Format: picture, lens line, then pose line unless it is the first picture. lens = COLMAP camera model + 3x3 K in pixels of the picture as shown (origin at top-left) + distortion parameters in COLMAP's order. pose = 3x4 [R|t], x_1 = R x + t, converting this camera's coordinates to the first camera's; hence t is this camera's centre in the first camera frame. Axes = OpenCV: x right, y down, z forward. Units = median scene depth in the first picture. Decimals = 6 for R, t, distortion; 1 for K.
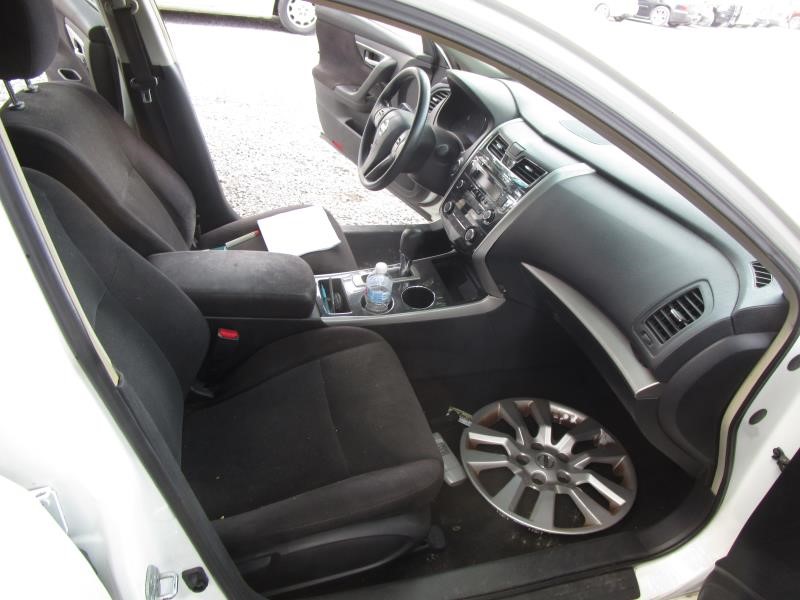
lens RADIAL K [[563.6, 0, 397.8], [0, 563.6, 302.6], [0, 0, 1]] dist [-0.037926, 0.006771]
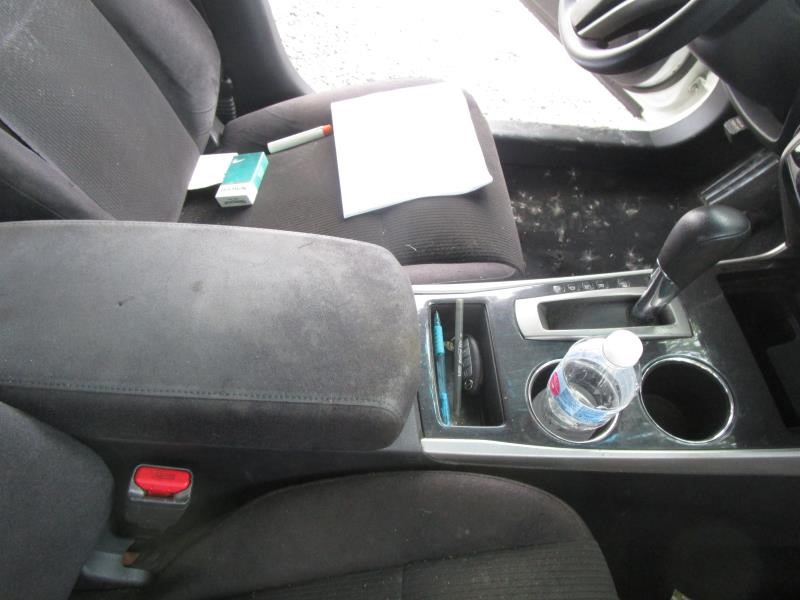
lens RADIAL K [[563.6, 0, 397.8], [0, 563.6, 302.6], [0, 0, 1]] dist [-0.037926, 0.006771]
pose [[0.972208, 0.165685, -0.165409, -0.090291], [-0.118732, 0.957849, 0.261588, -0.132814], [0.201778, -0.234678, 0.950900, 0.569903]]
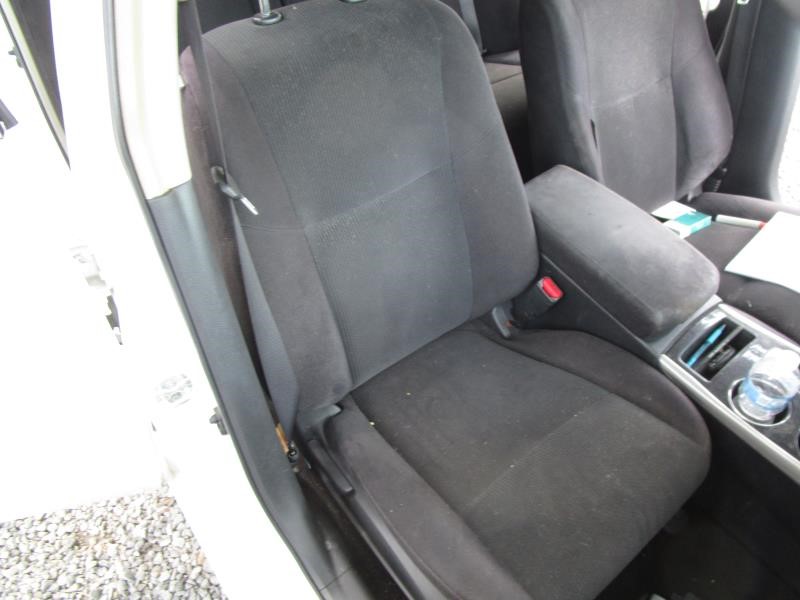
lens RADIAL K [[563.6, 0, 397.8], [0, 563.6, 302.6], [0, 0, 1]] dist [-0.037926, 0.006771]
pose [[0.357478, 0.605920, -0.710683, 0.168168], [-0.498932, 0.767177, 0.403121, -0.117468], [0.789479, 0.210476, 0.576562, 0.285113]]
